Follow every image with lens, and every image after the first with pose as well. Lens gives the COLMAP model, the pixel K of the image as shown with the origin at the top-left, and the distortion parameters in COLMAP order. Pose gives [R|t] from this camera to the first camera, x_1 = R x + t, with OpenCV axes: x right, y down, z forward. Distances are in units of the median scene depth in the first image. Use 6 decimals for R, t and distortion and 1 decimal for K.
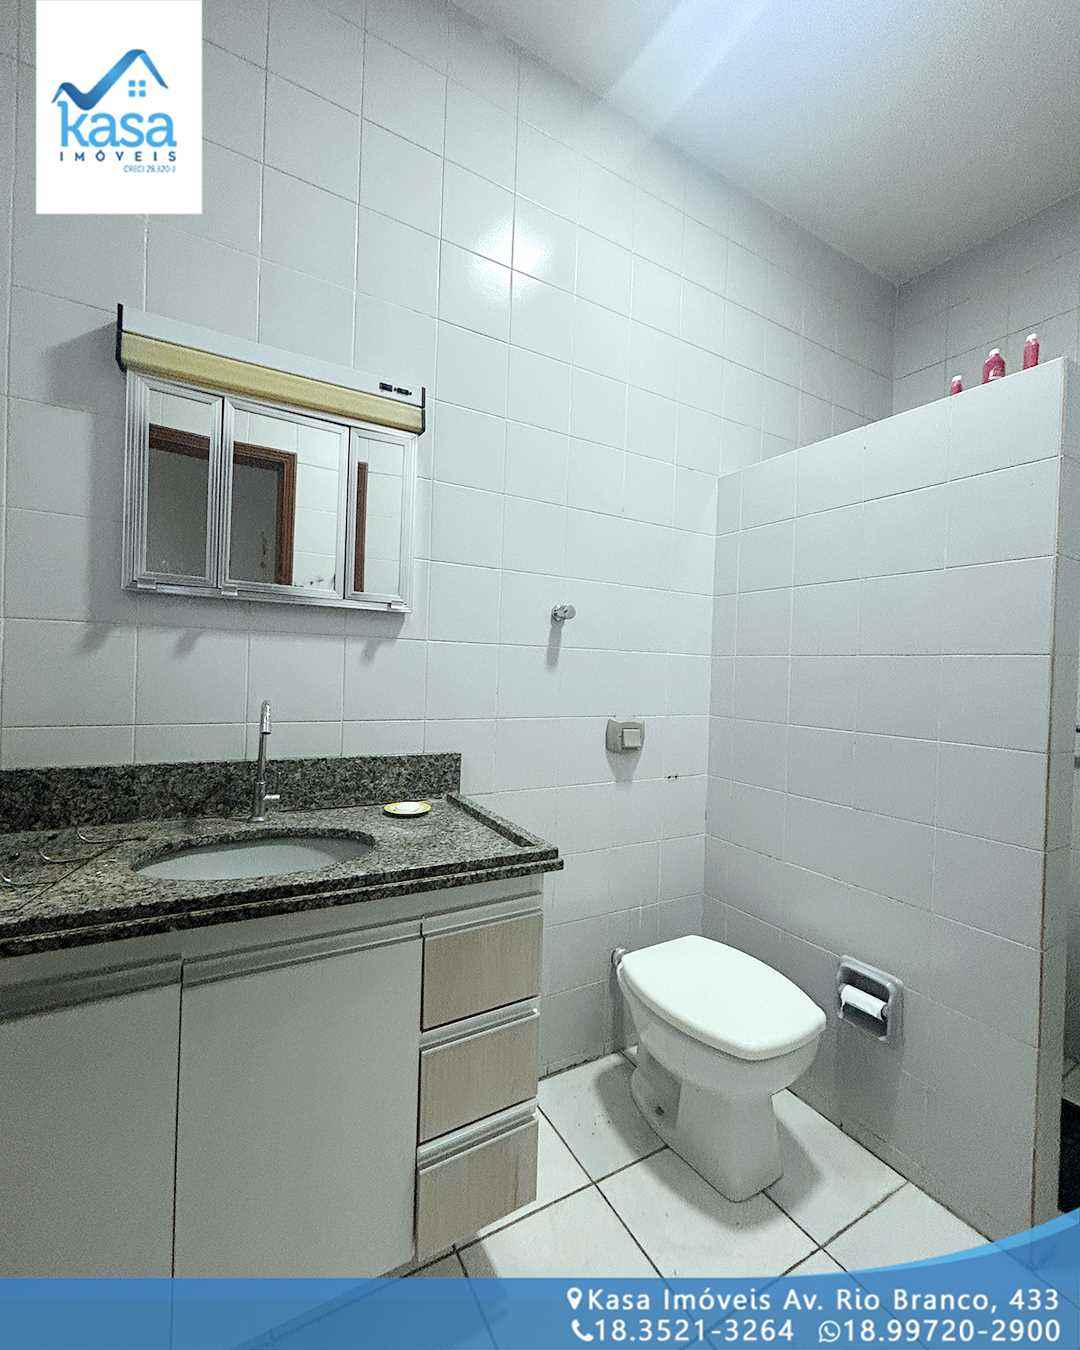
lens RADIAL K [[578.2, 0, 537.7], [0, 578.2, 671.0], [0, 0, 1]] dist [-0.000880, -0.000090]
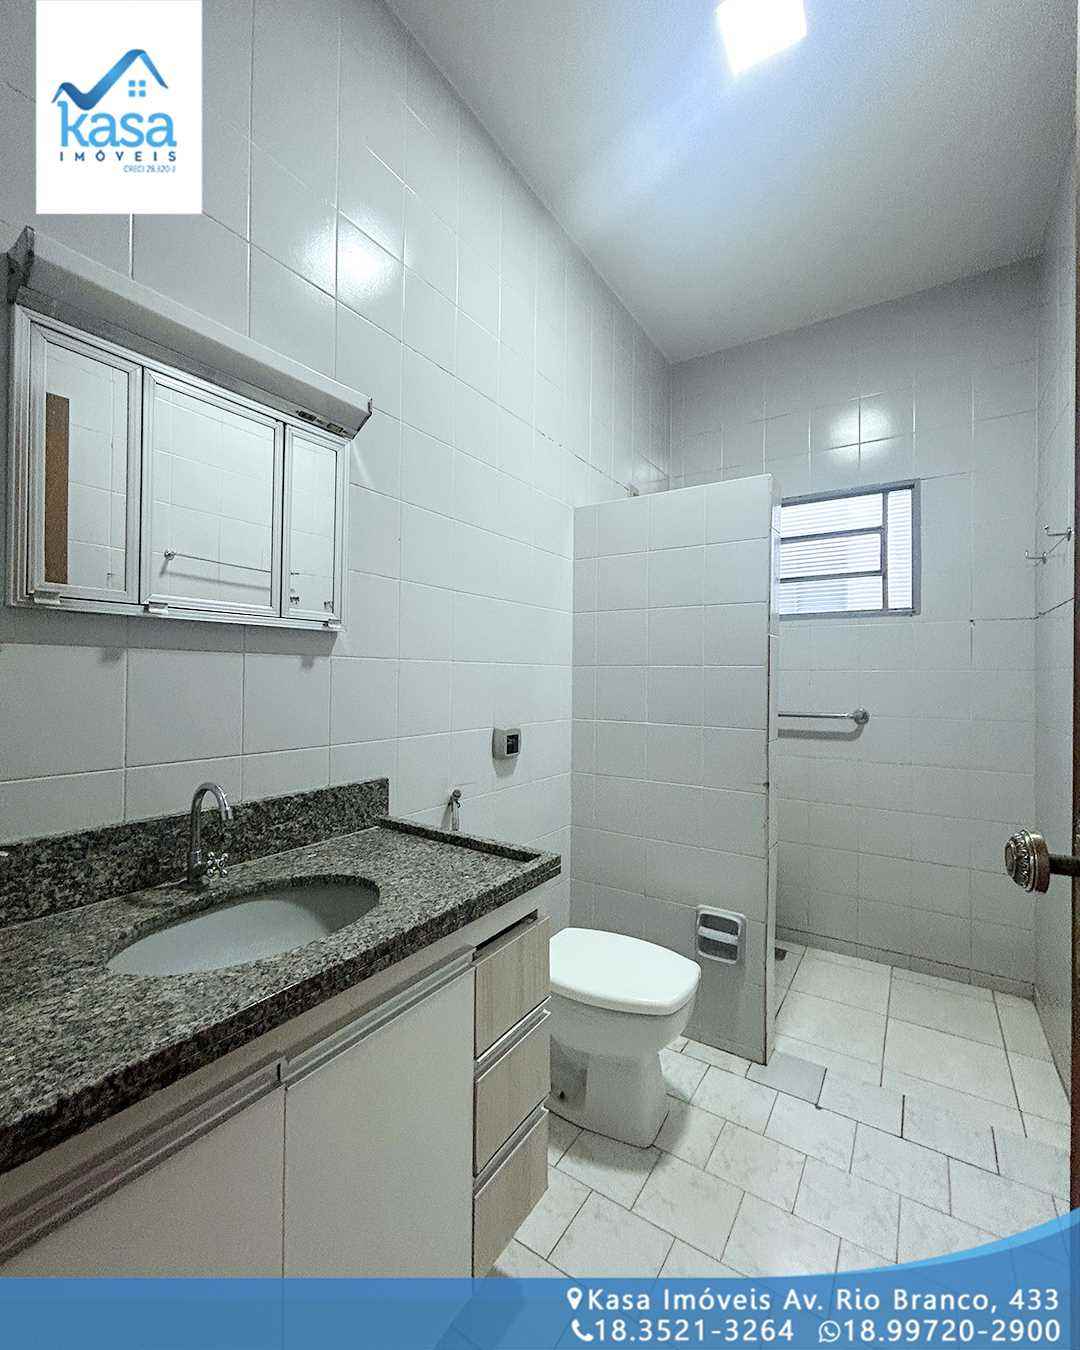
lens RADIAL K [[578.2, 0, 537.7], [0, 578.2, 671.0], [0, 0, 1]] dist [-0.000880, -0.000090]
pose [[0.895797, -0.026998, 0.443644, -0.350785], [0.027399, 0.999609, 0.005508, -0.033971], [-0.443619, 0.007222, 0.896186, 0.031263]]
